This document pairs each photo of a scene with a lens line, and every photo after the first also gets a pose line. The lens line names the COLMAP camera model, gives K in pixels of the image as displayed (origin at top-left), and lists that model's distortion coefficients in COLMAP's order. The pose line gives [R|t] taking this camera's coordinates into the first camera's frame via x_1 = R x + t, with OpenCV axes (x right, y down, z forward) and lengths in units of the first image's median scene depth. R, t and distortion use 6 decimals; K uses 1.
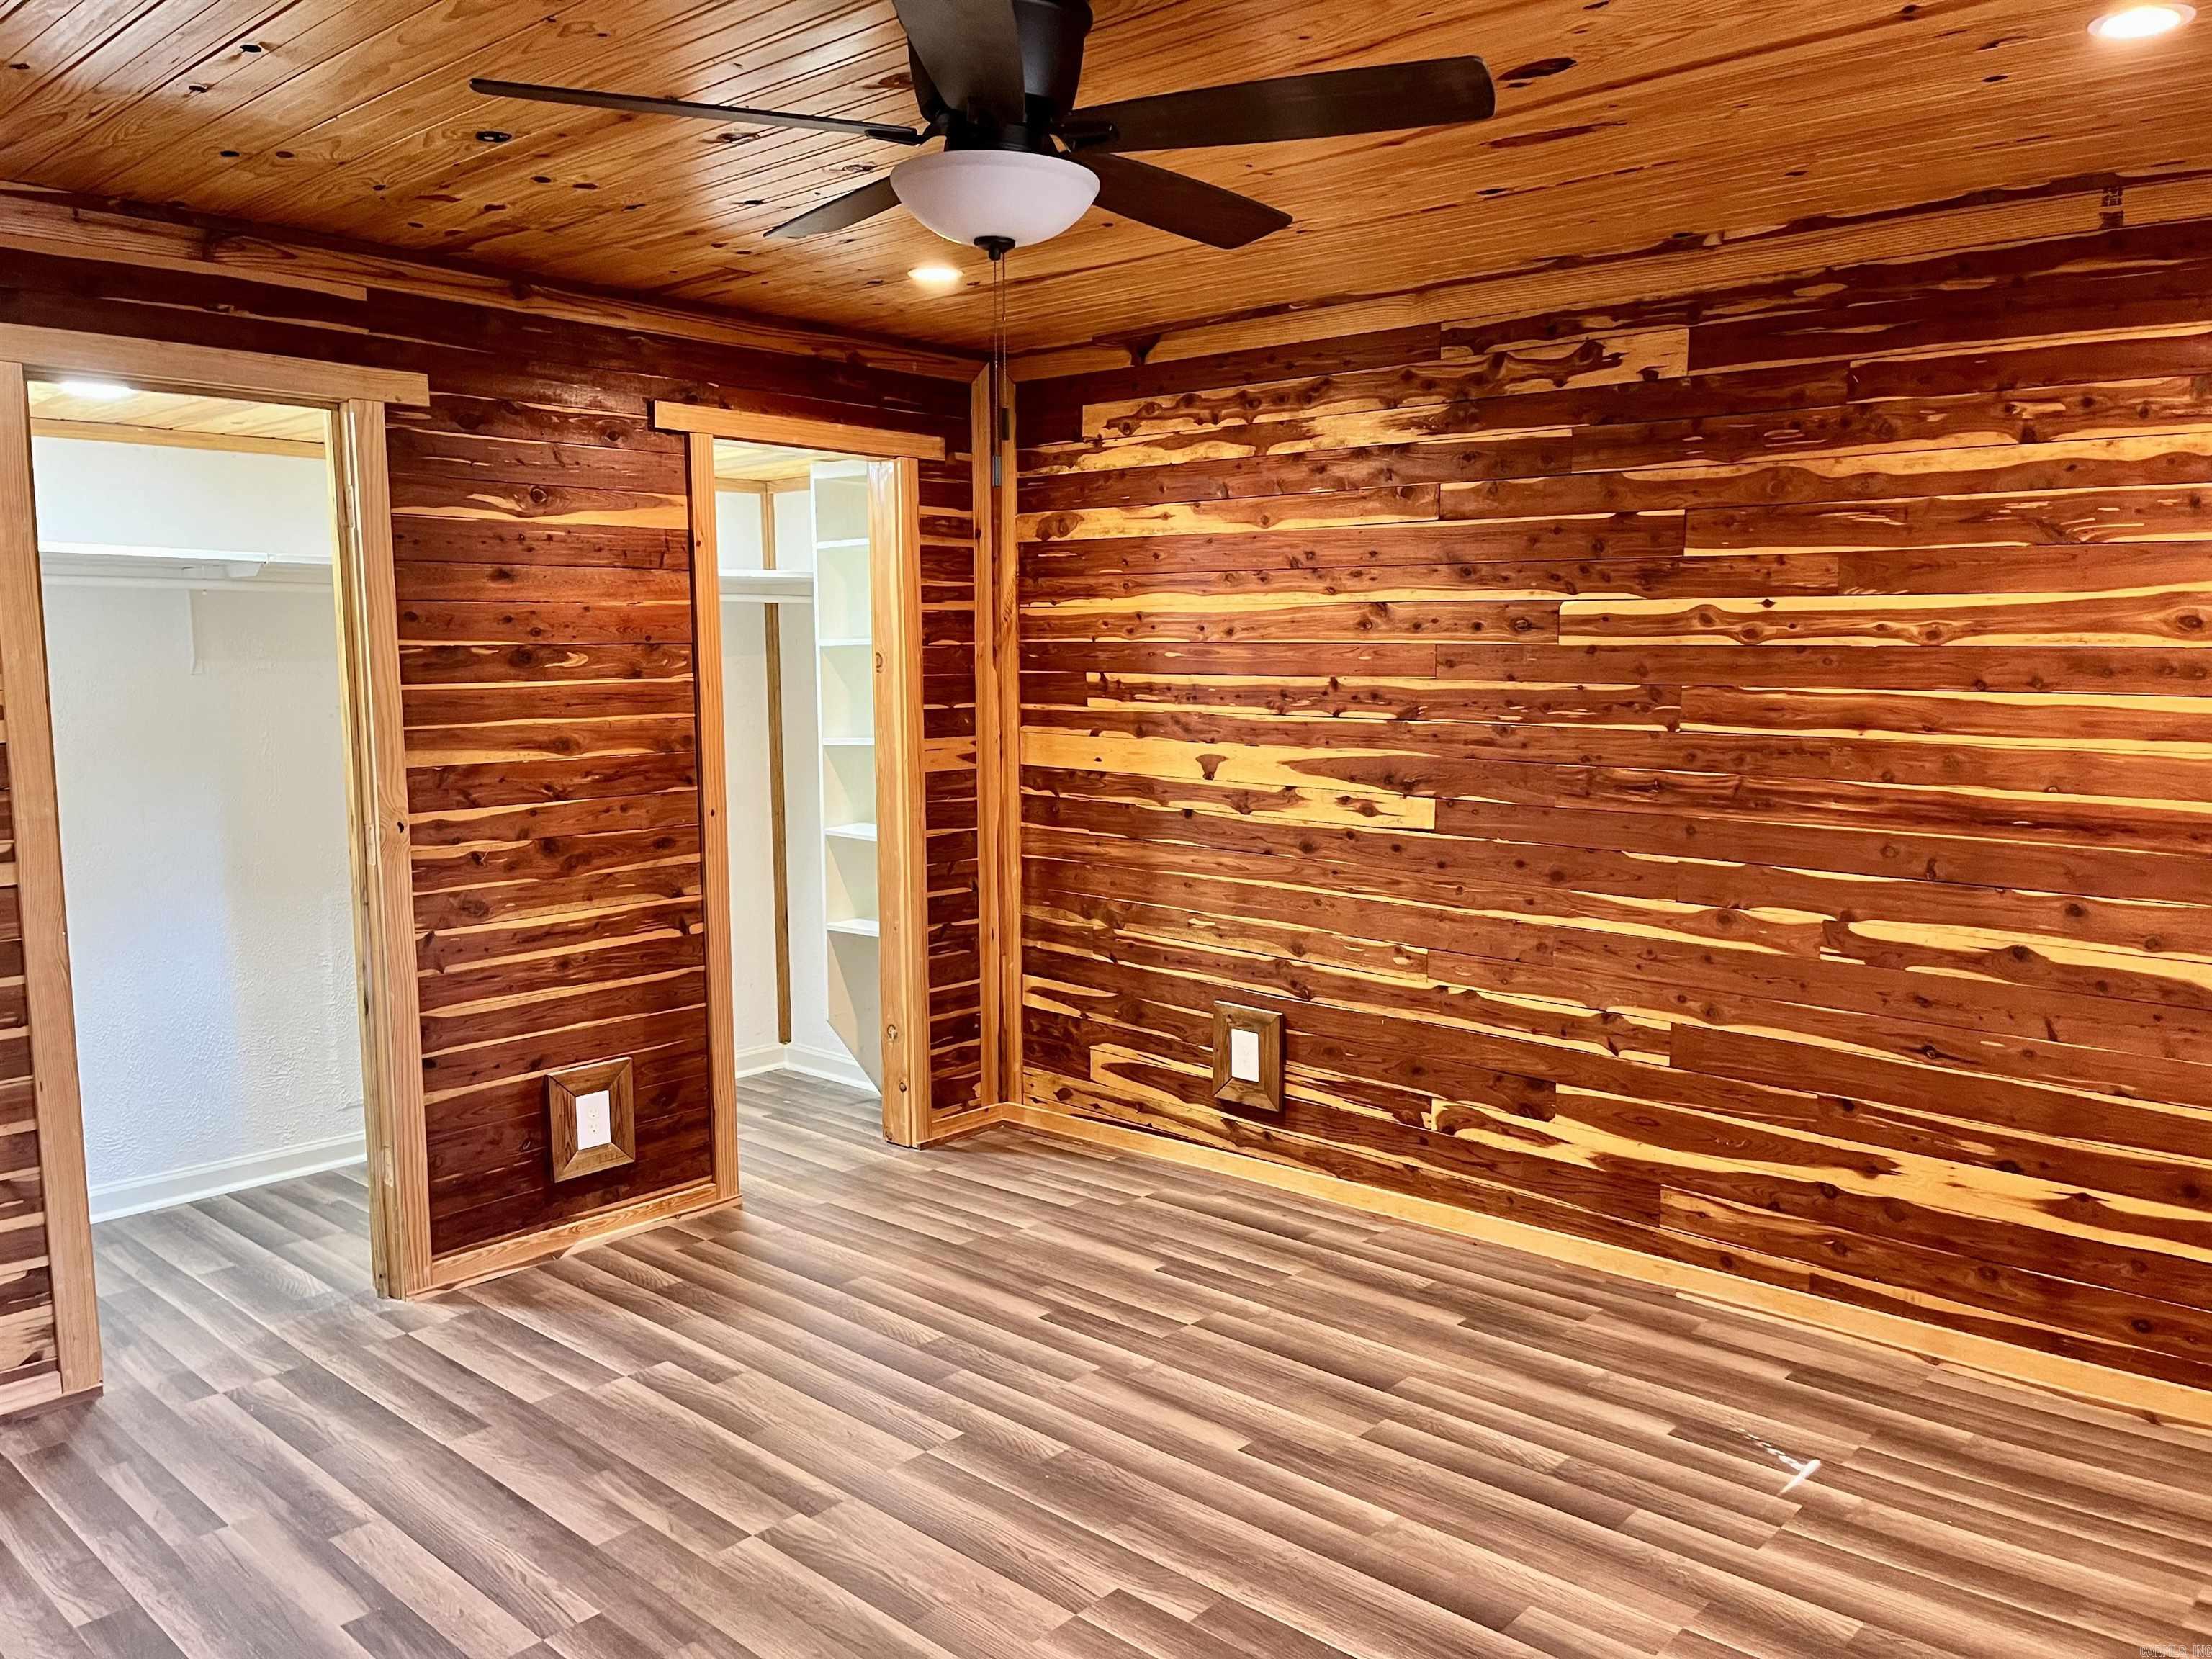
lens RADIAL K [[1678.9, 0, 1116.7], [0, 1678.9, 834.1], [0, 0, 1]] dist [0.078964, -0.107161]
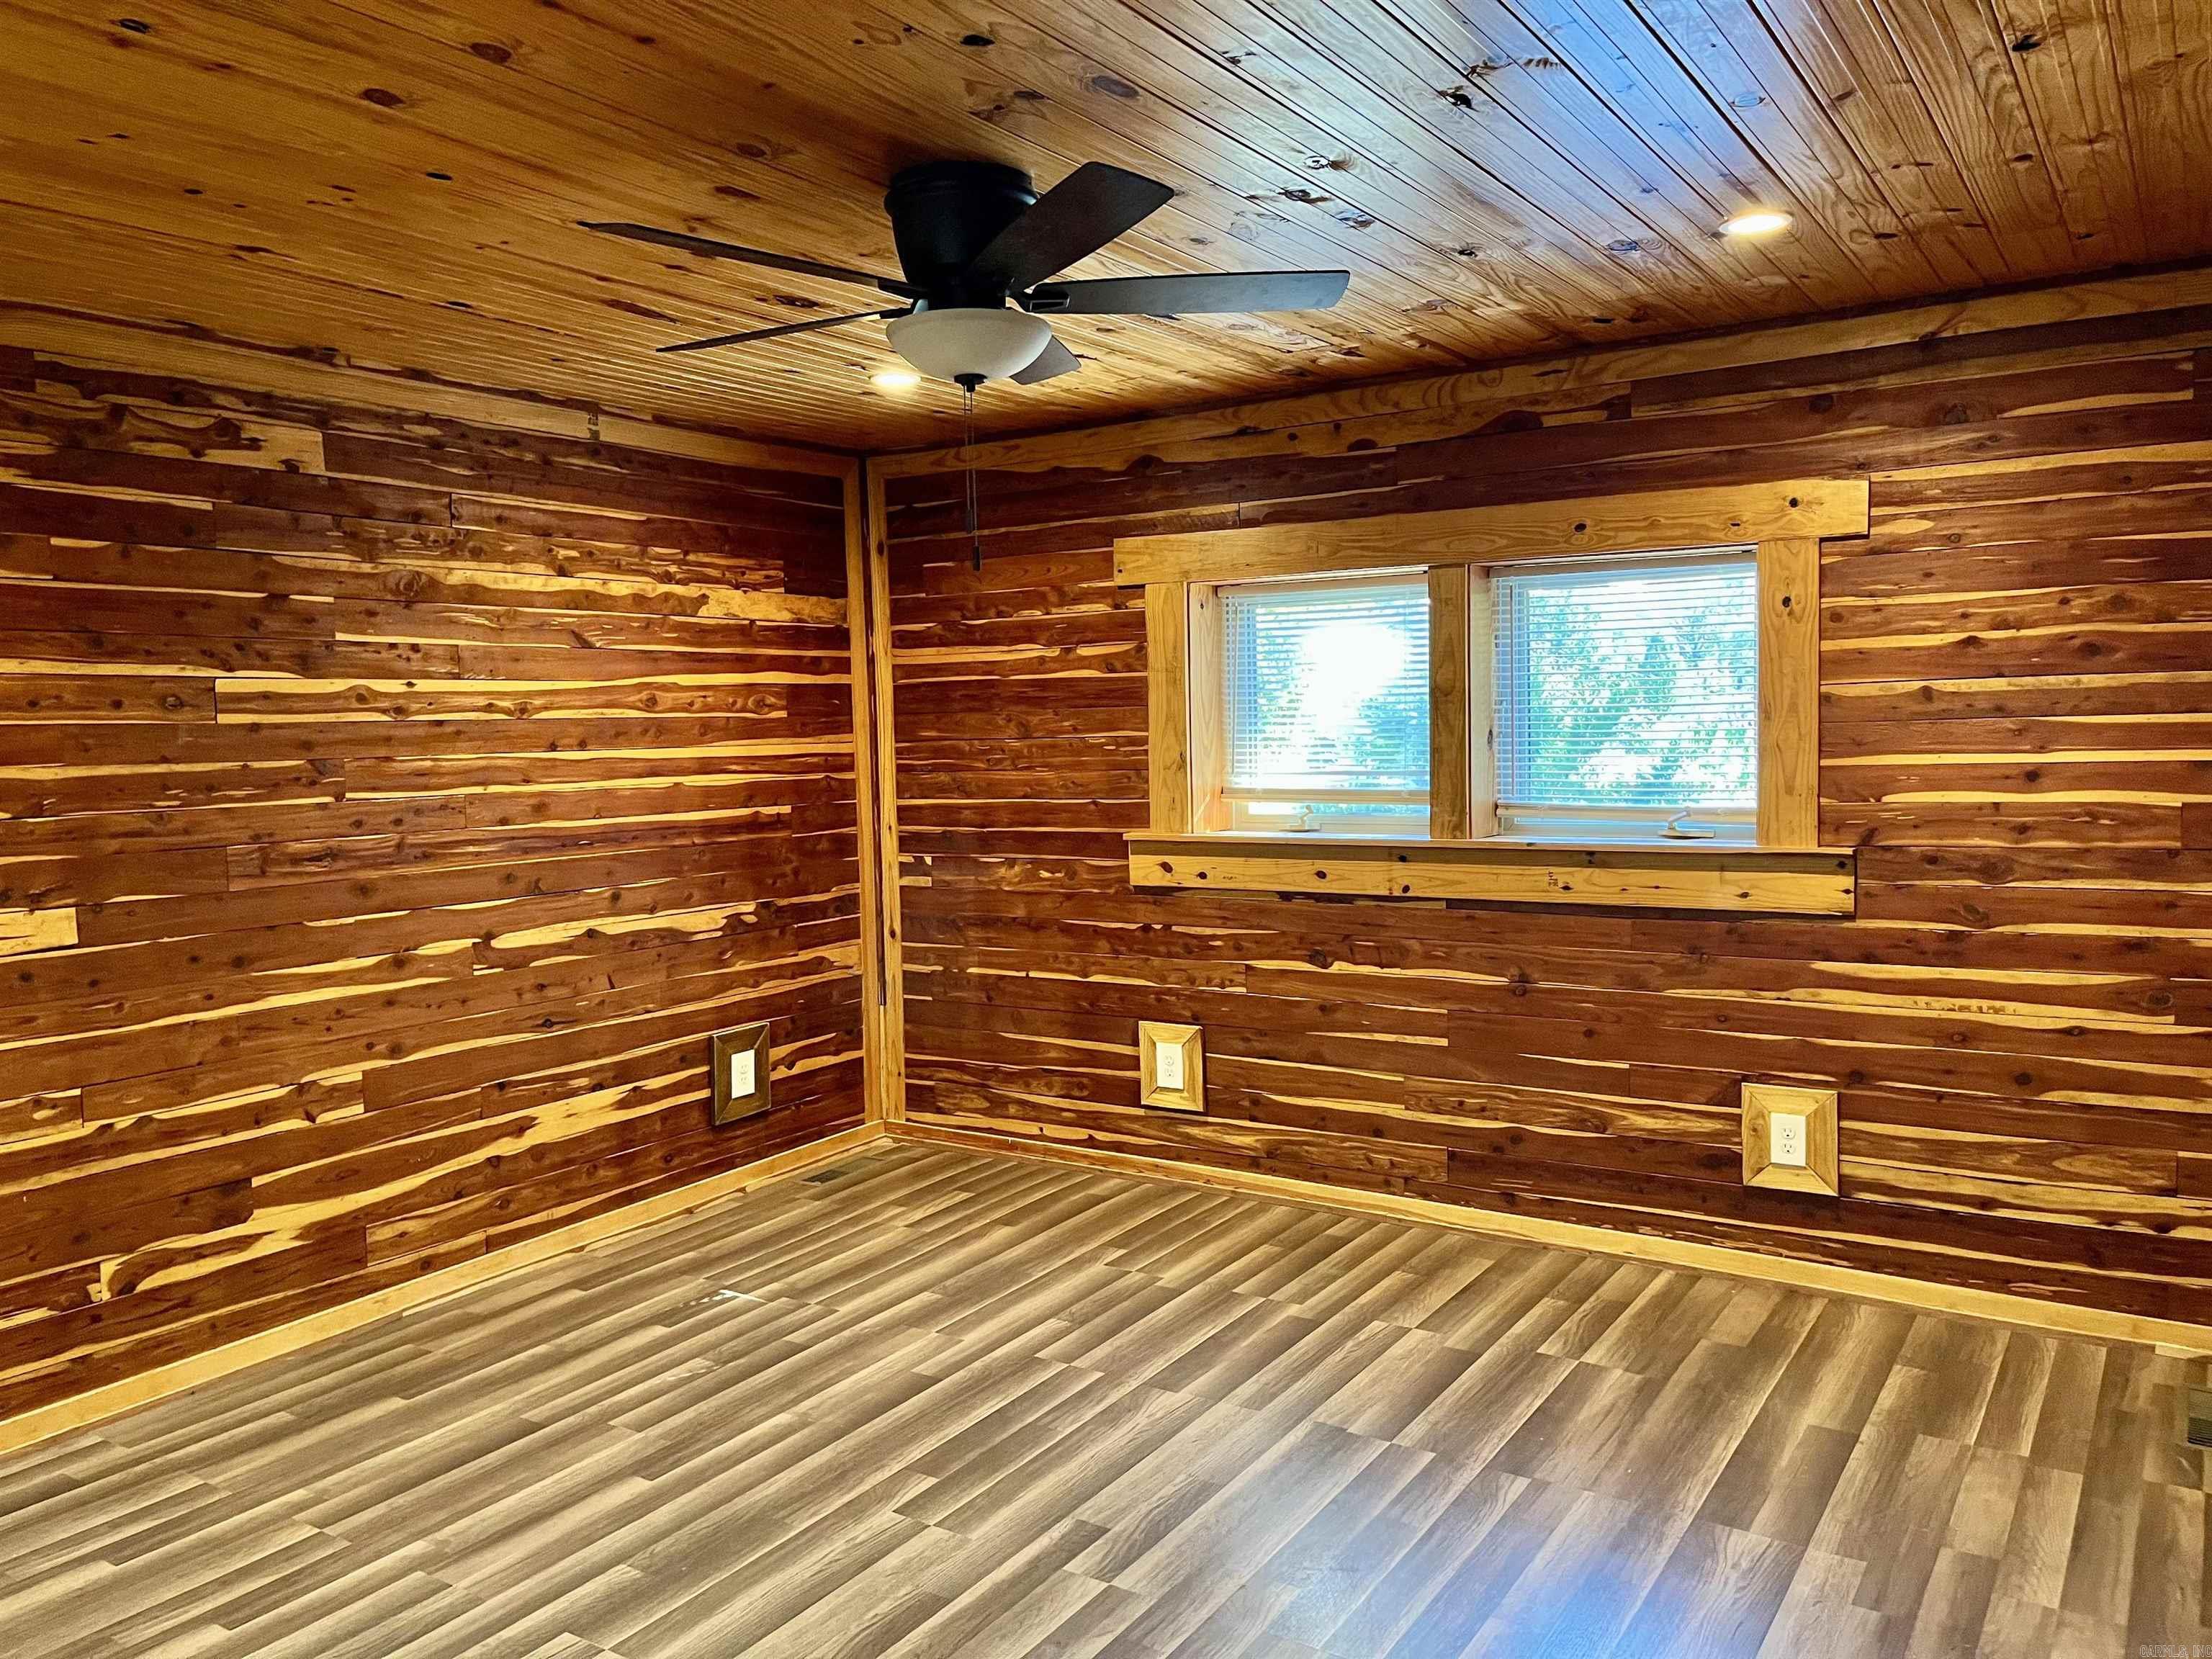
lens RADIAL K [[1678.9, 0, 1116.7], [0, 1678.9, 834.1], [0, 0, 1]] dist [0.078964, -0.107161]
pose [[-0.160144, -0.067691, 0.984770, -0.810791], [0.136013, 0.986616, 0.089936, -0.069864], [-0.977678, 0.148344, -0.148794, 0.678782]]
